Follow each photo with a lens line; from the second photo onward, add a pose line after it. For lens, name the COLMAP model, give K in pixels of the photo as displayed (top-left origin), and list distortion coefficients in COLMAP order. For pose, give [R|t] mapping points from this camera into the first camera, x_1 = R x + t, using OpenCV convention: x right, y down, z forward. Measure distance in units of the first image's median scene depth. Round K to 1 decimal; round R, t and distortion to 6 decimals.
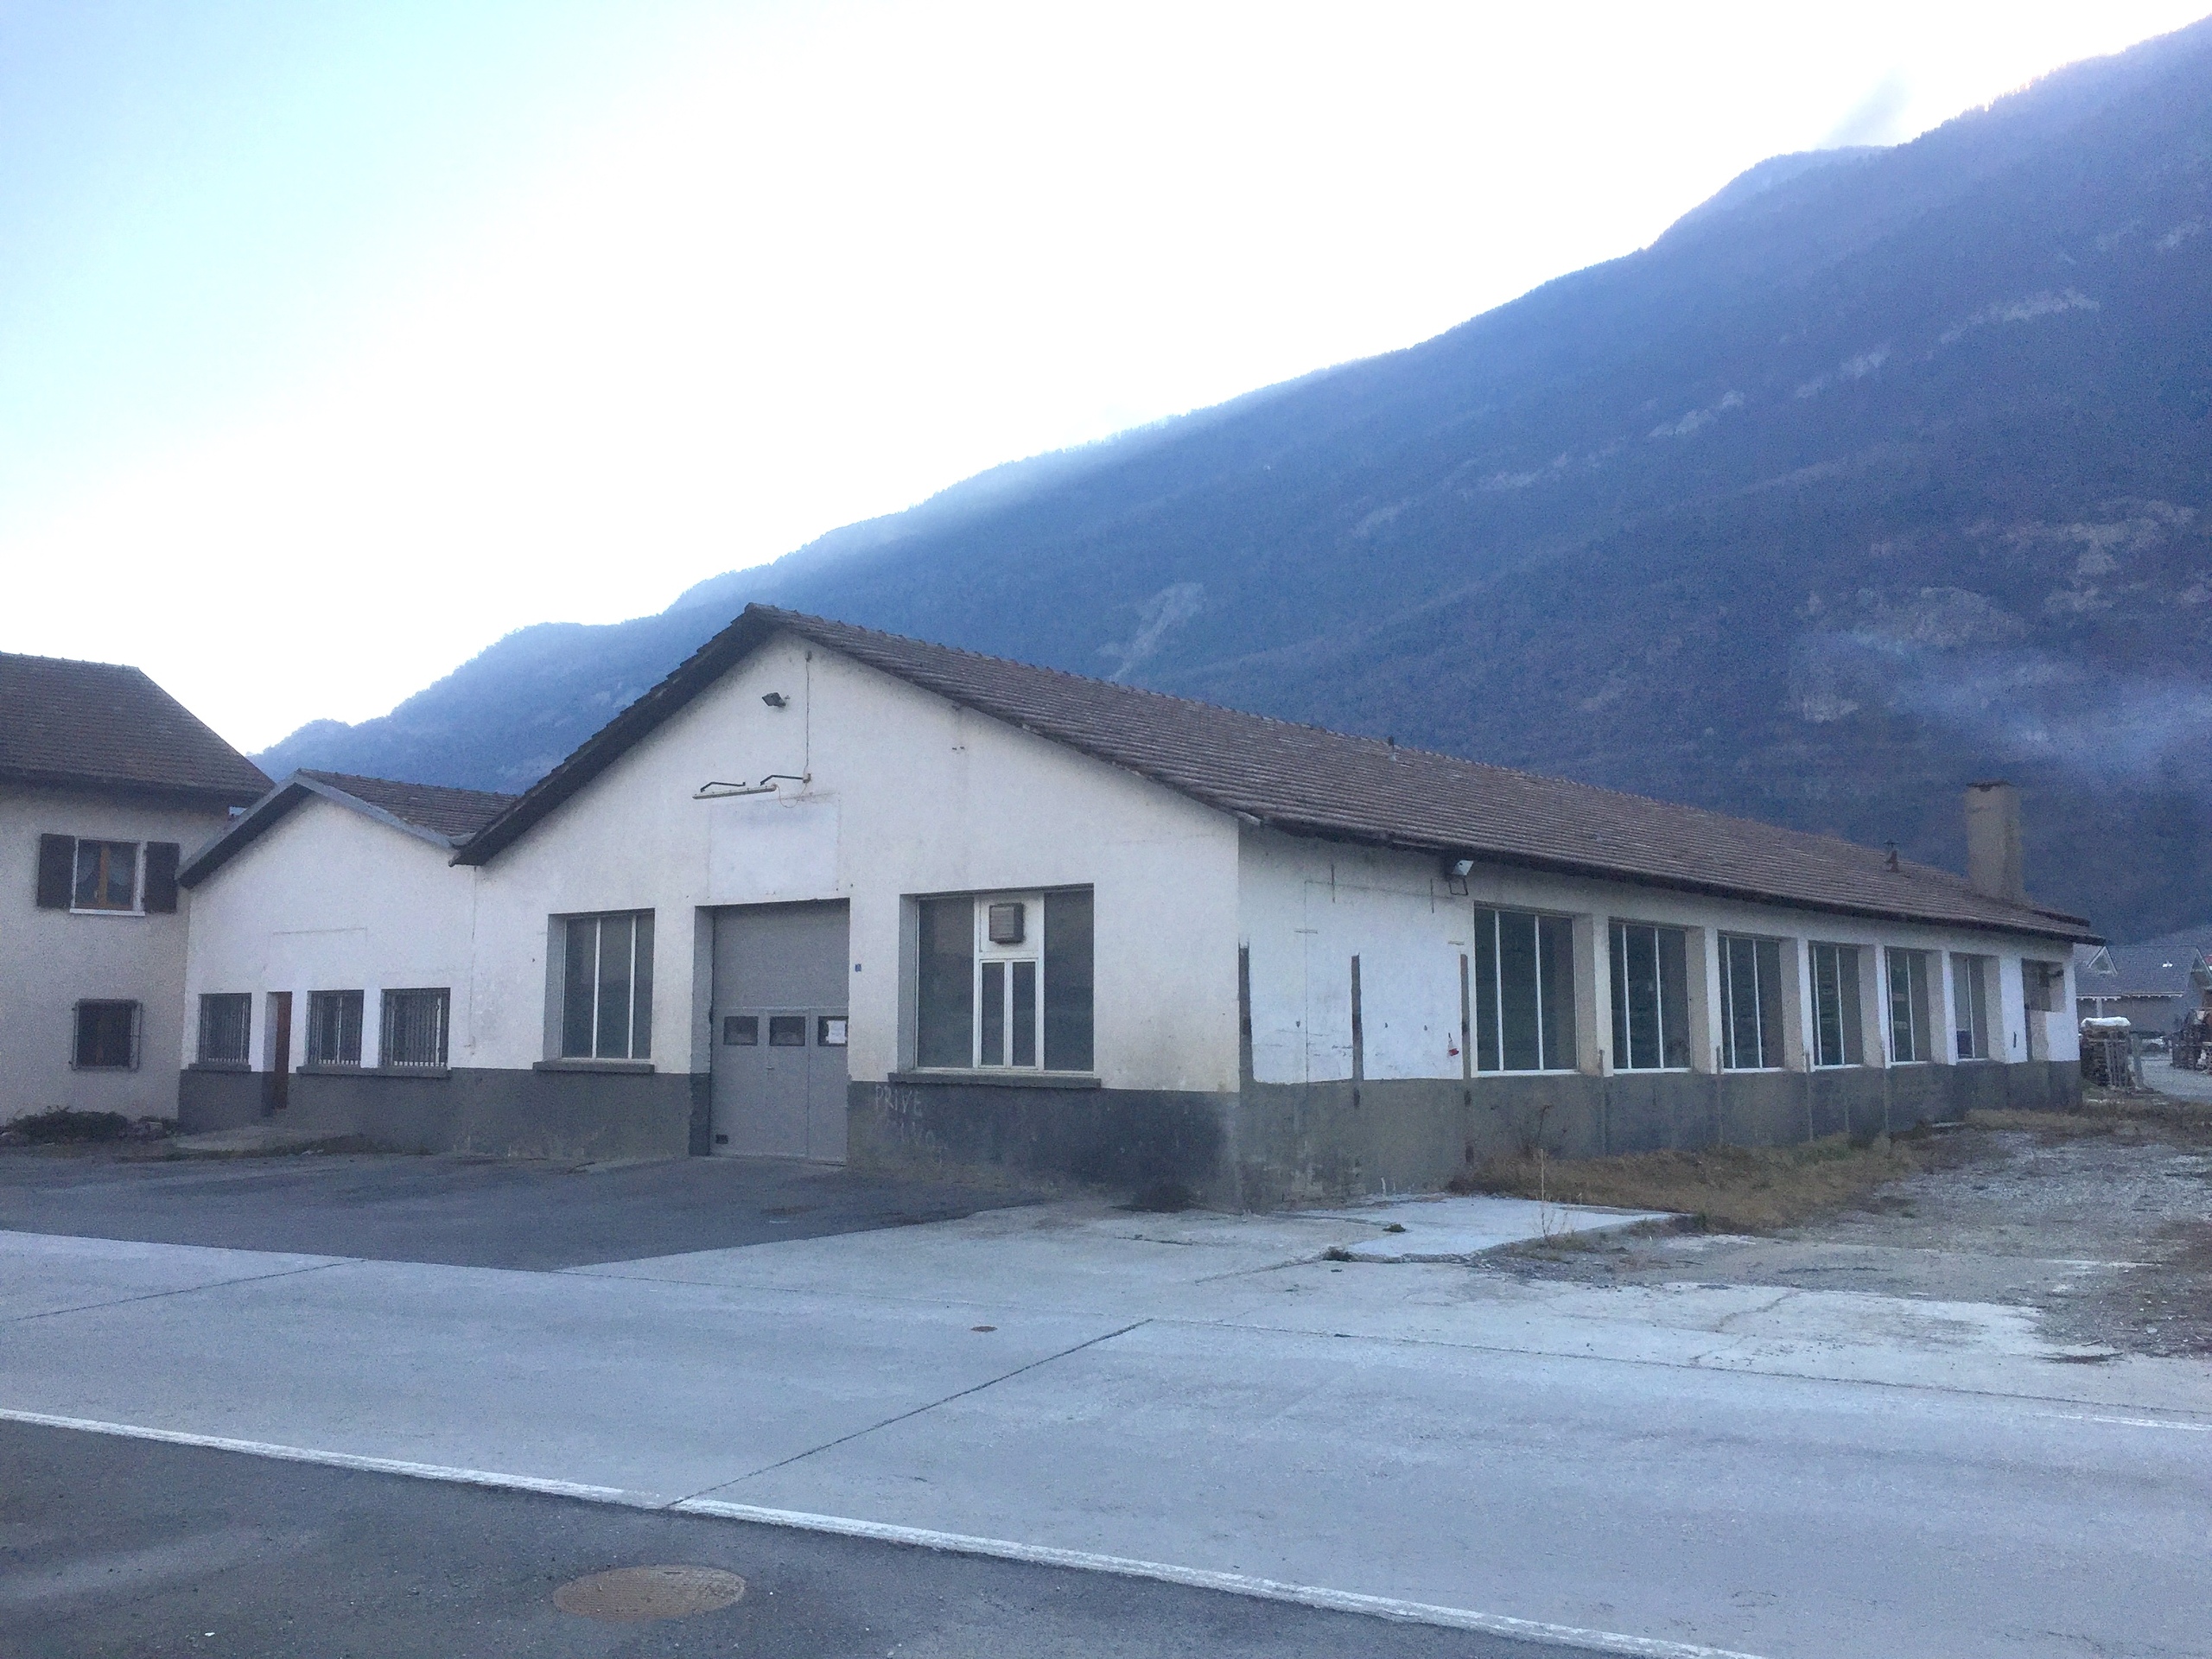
lens RADIAL K [[1872.5, 0, 1117.4], [0, 1872.5, 823.9], [0, 0, 1]] dist [0.084704, -0.110493]
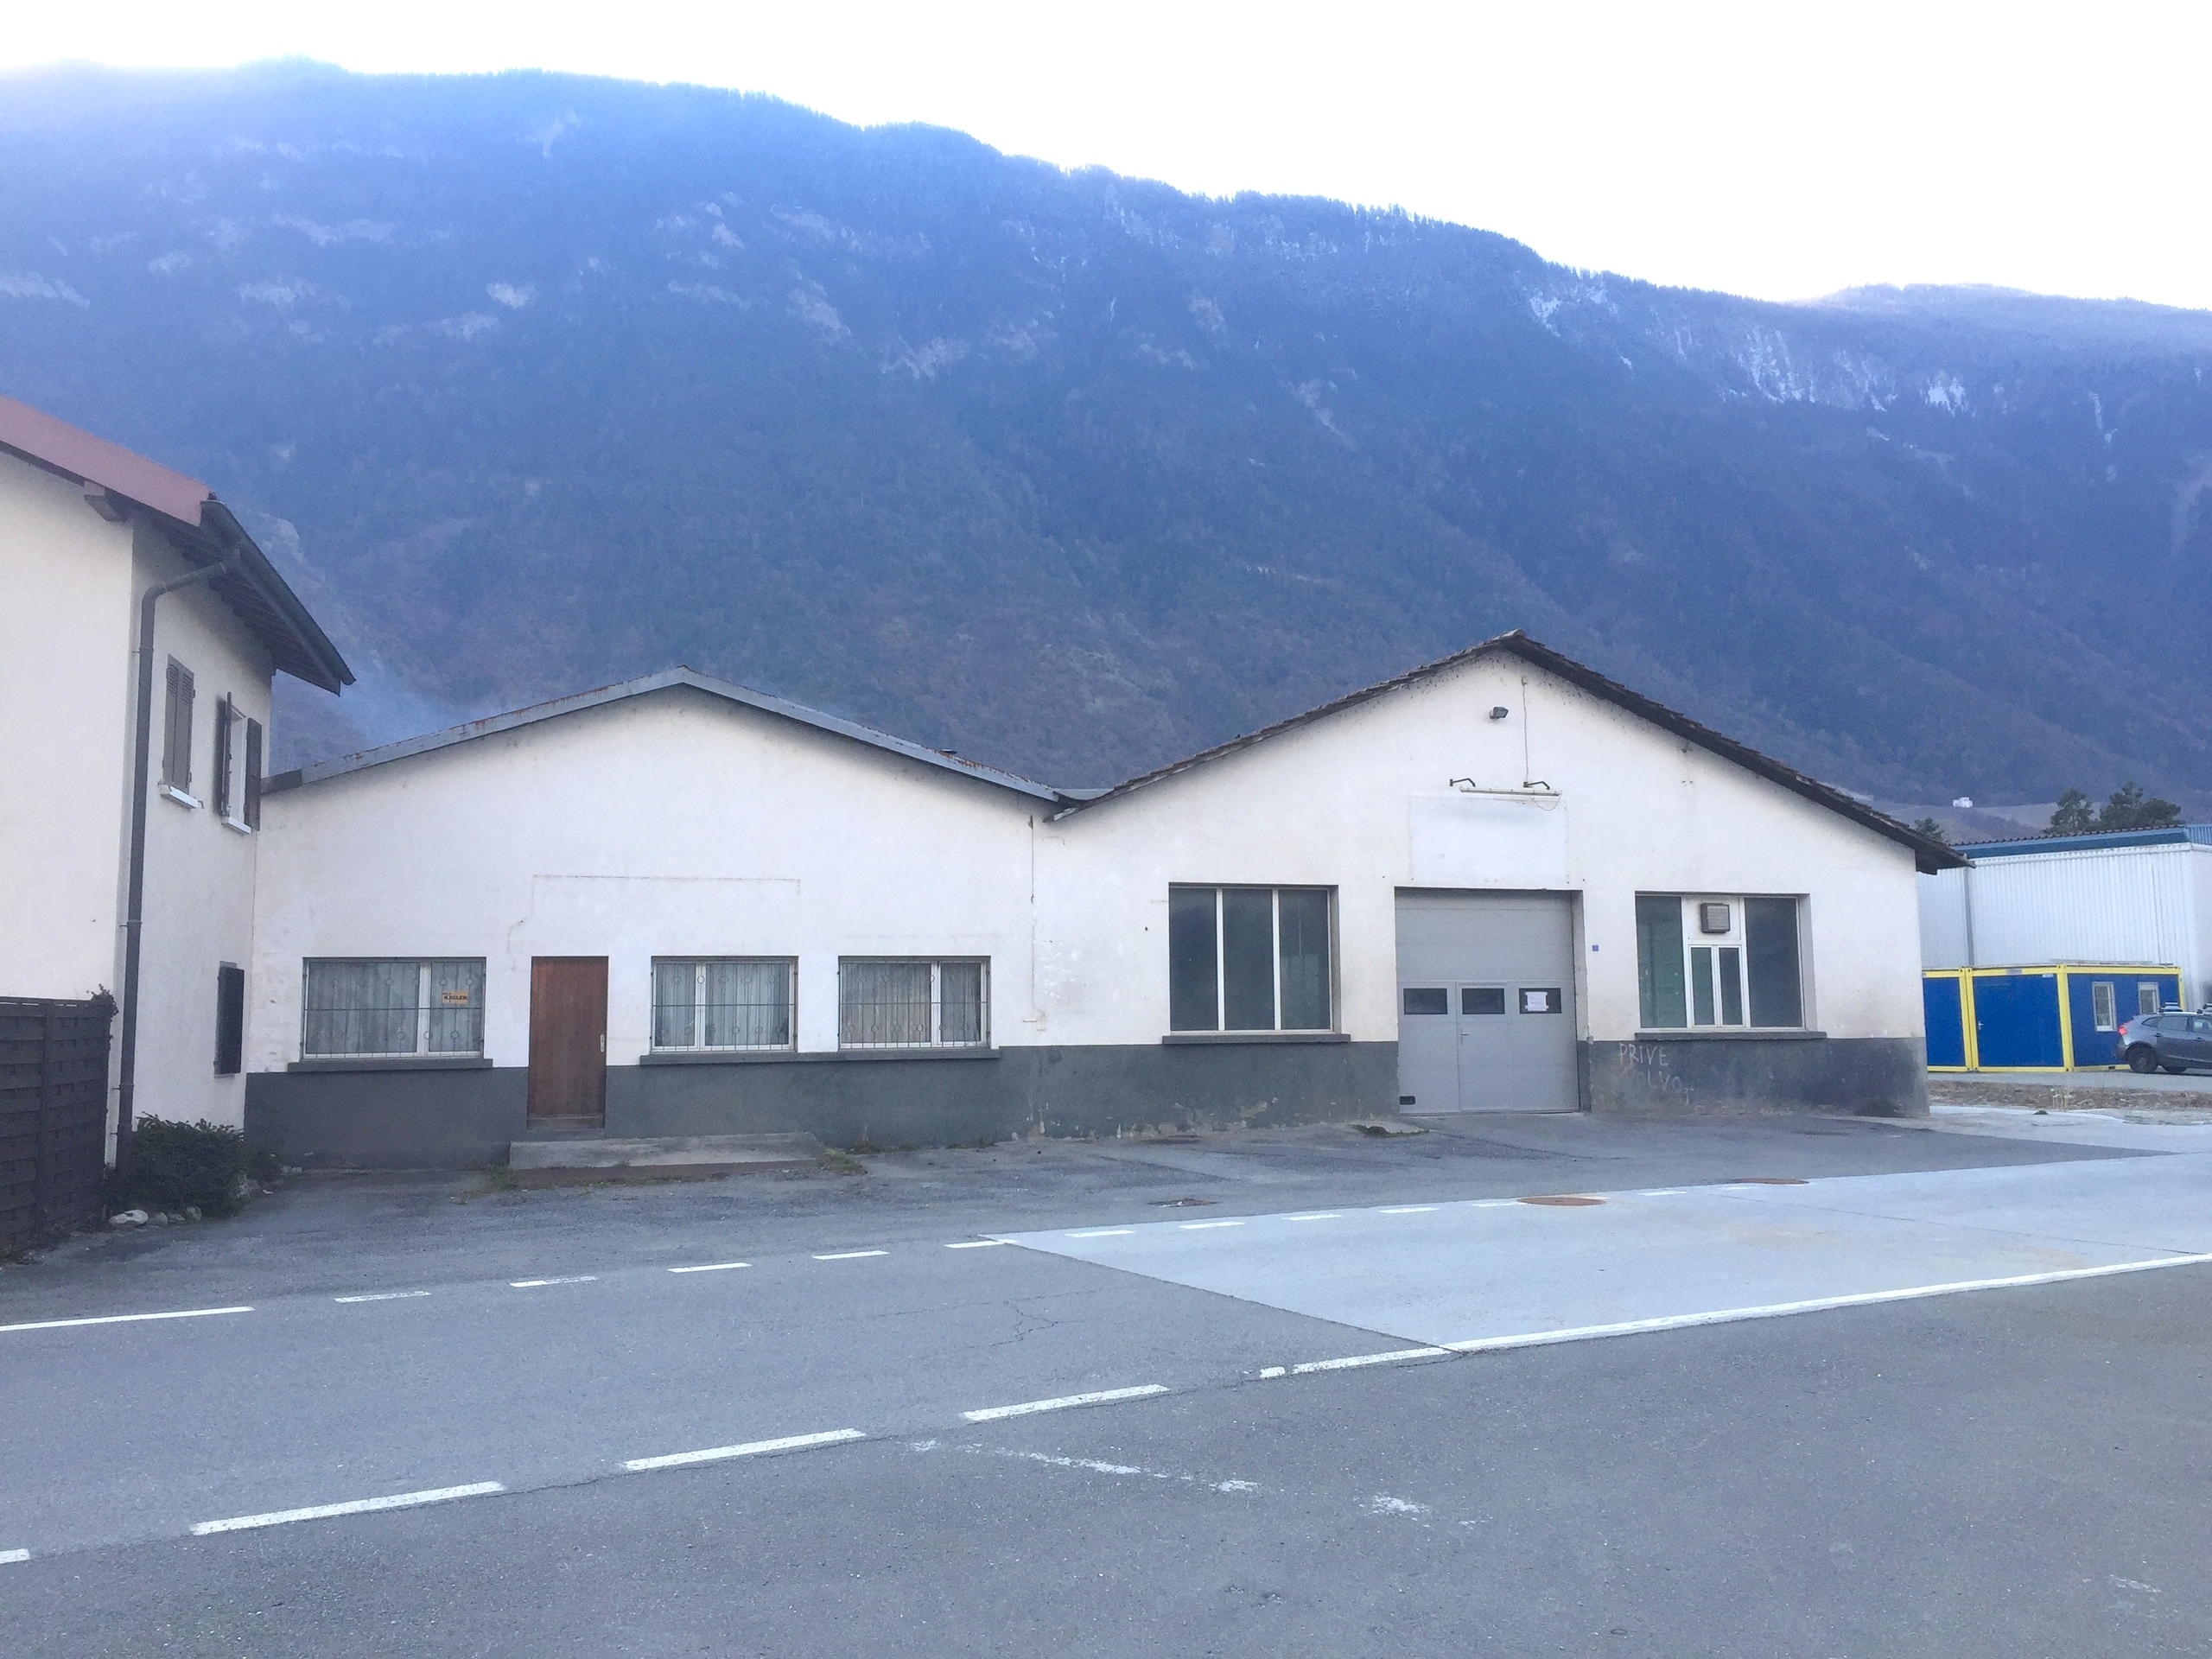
lens RADIAL K [[1872.5, 0, 1117.4], [0, 1872.5, 823.9], [0, 0, 1]] dist [0.084704, -0.110493]
pose [[0.522760, 0.081324, 0.848592, -1.332191], [-0.078549, 0.995800, -0.047043, 0.077487], [-0.848853, -0.042064, 0.526952, 0.616711]]
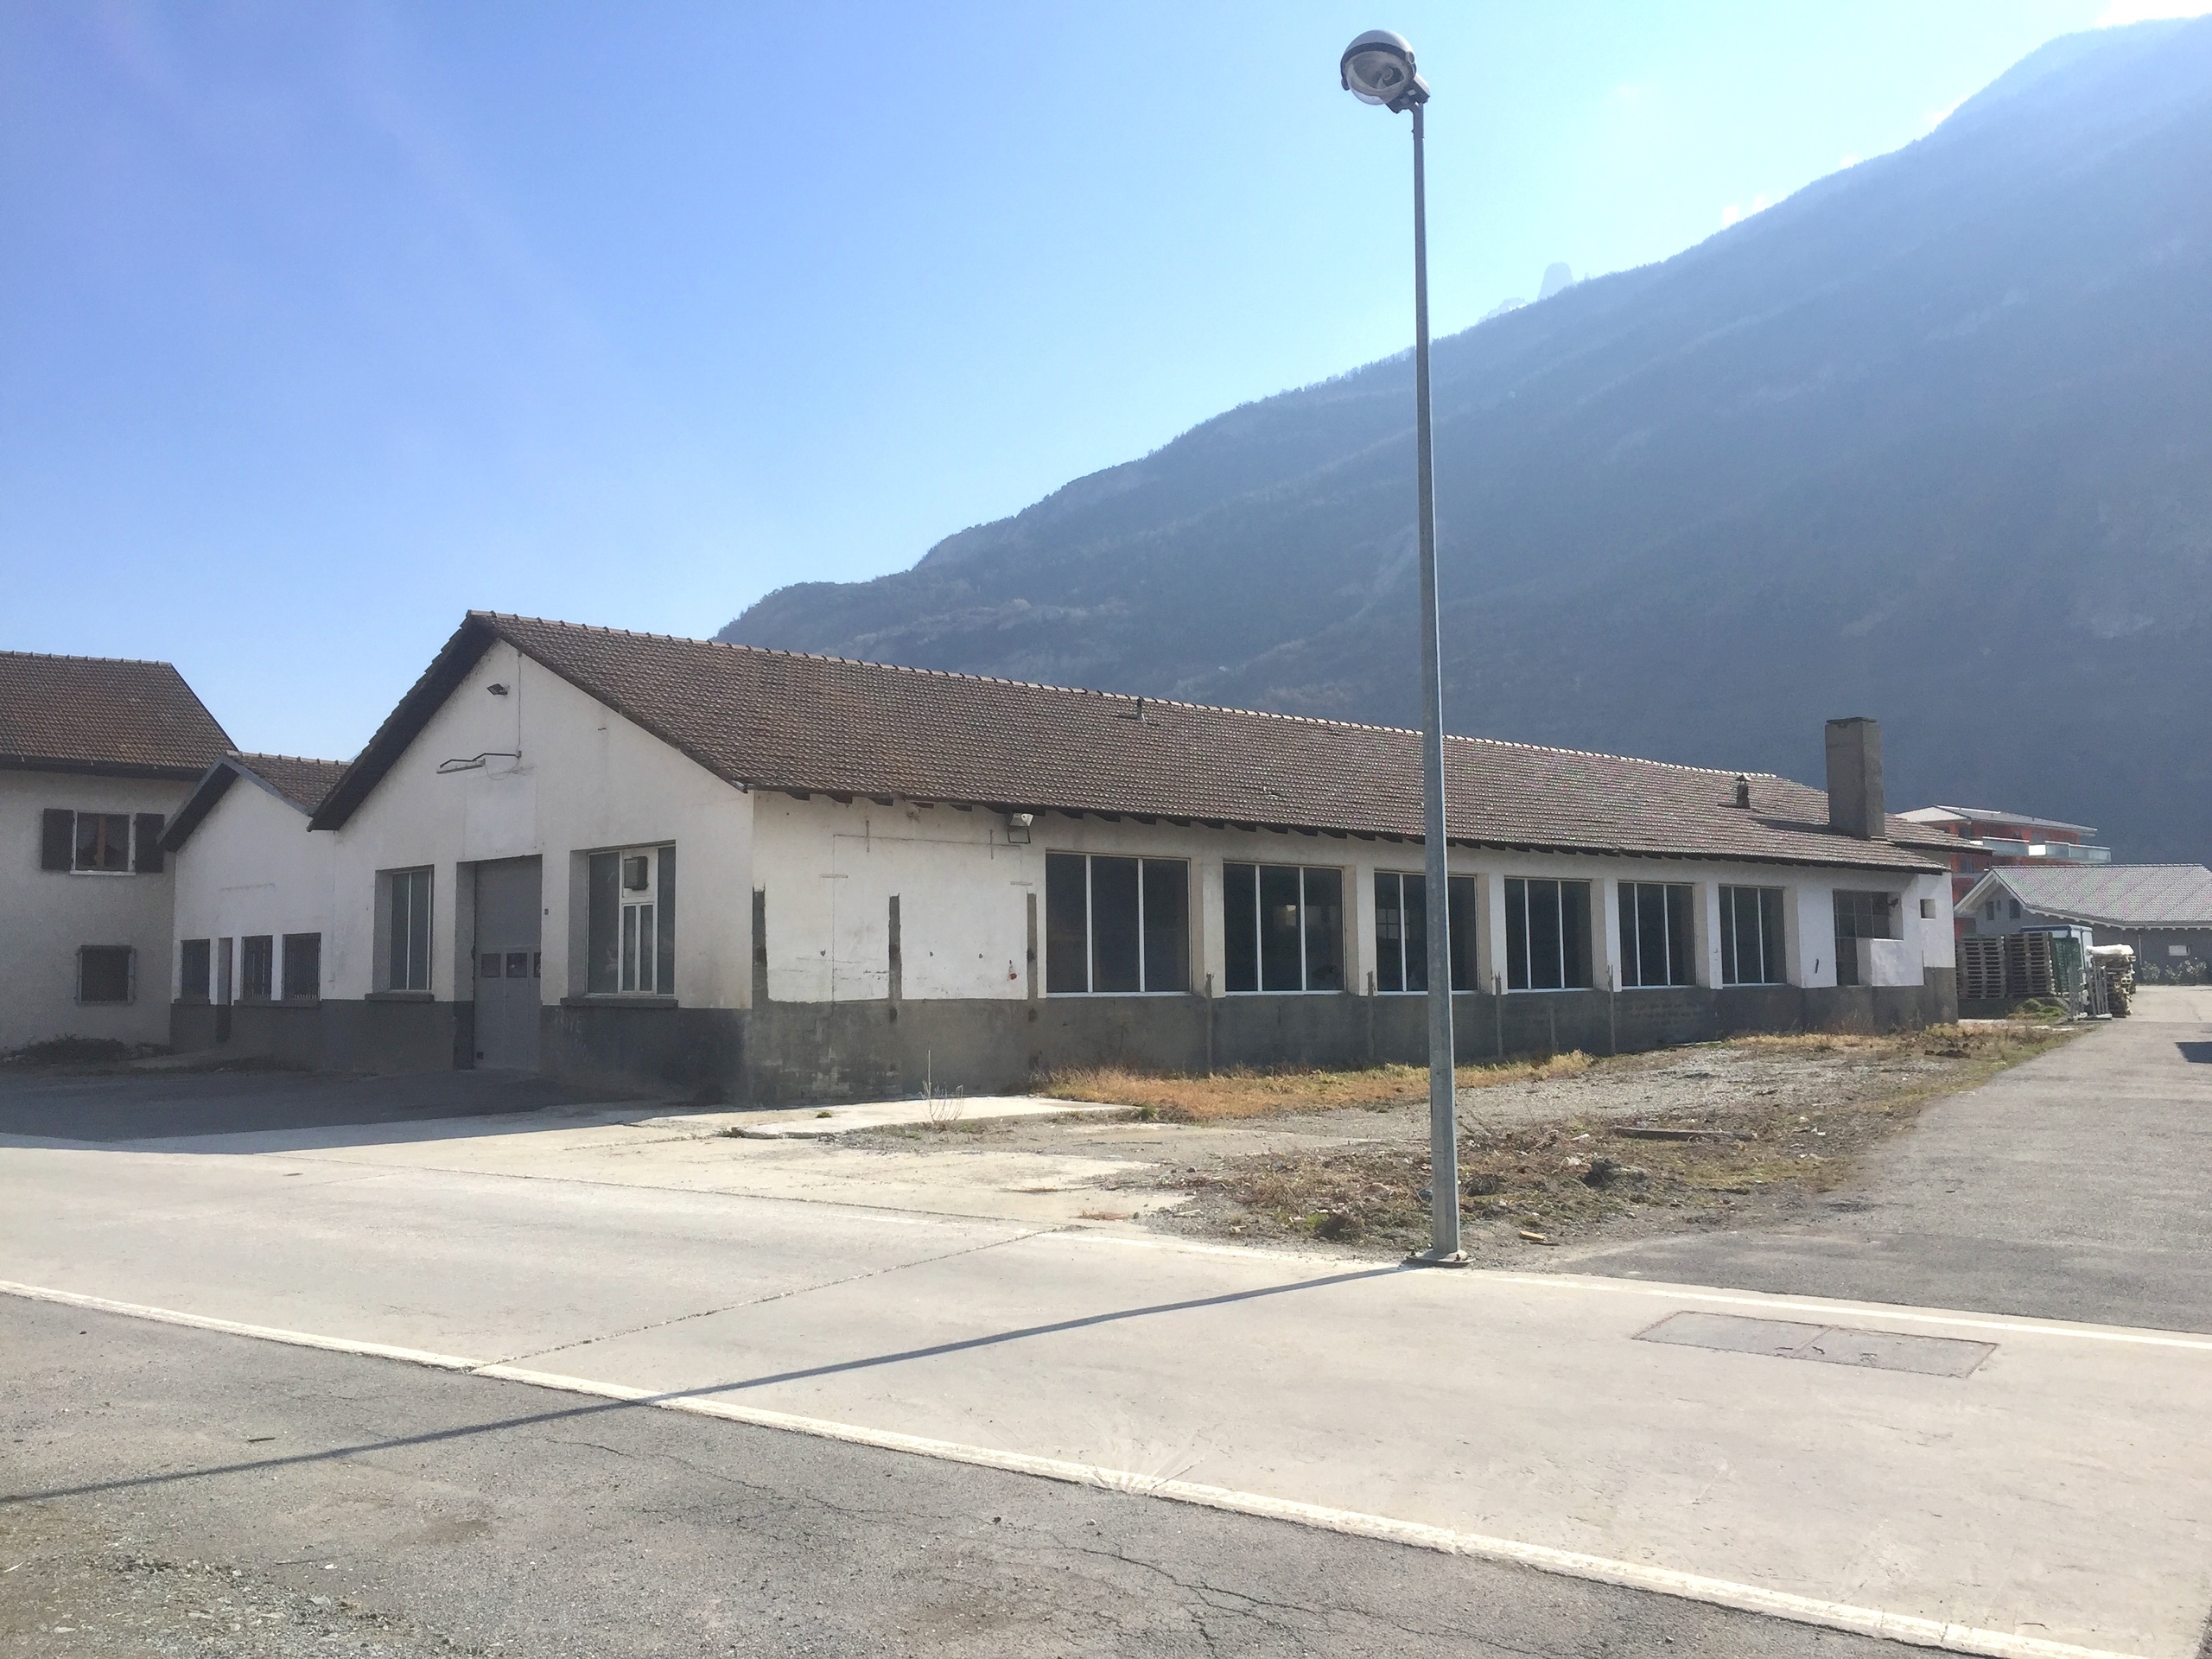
lens RADIAL K [[1872.5, 0, 1117.4], [0, 1872.5, 823.9], [0, 0, 1]] dist [0.084704, -0.110493]
pose [[0.990726, -0.018752, -0.134577, 0.385587], [0.022794, 0.999332, 0.028563, -0.005904], [0.133952, -0.031366, 0.990491, -0.147475]]
